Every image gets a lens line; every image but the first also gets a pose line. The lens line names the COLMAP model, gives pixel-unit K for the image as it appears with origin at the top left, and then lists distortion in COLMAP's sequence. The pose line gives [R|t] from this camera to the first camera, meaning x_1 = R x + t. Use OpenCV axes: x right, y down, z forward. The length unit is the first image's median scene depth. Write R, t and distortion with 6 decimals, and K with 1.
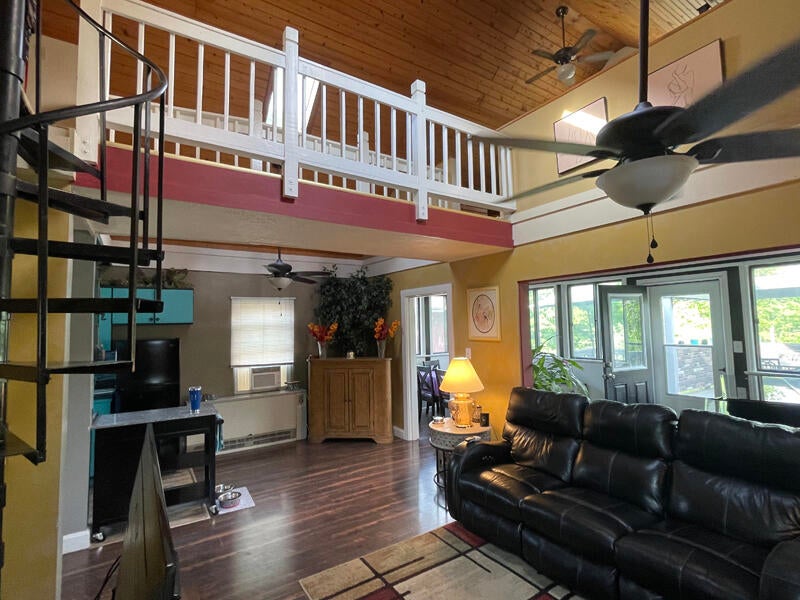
lens RADIAL K [[397.1, 0, 397.6], [0, 397.1, 300.3], [0, 0, 1]] dist [-0.001538, -0.000215]
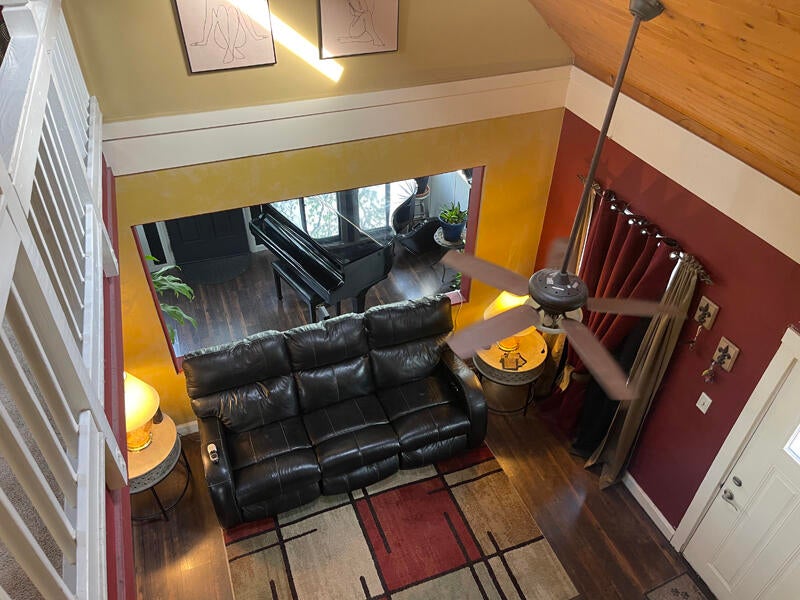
lens RADIAL K [[605.9, 0, 405.3], [0, 605.9, 297.9], [0, 0, 1]] dist [0.009643, 0.005643]
pose [[0.199100, -0.601591, 0.773594, -0.598818], [-0.086162, 0.775595, 0.625323, -0.844334], [-0.976184, -0.191156, 0.102587, 0.651173]]
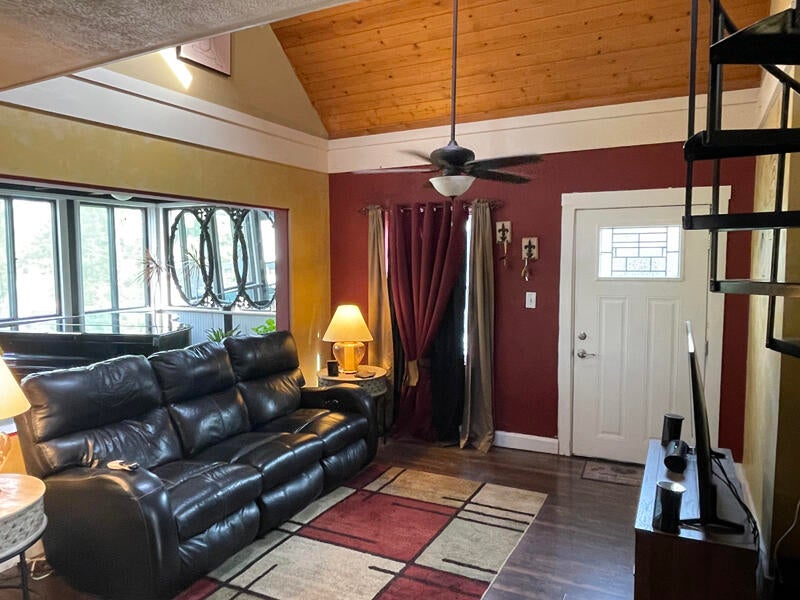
lens RADIAL K [[567.9, 0, 393.1], [0, 567.9, 298.0], [0, 0, 1]] dist [0.005337, -0.012562]
pose [[-0.501621, -0.034838, 0.864386, -0.793534], [-0.037893, 0.999115, 0.018278, 0.107841], [-0.864257, -0.023586, -0.502497, 1.280703]]
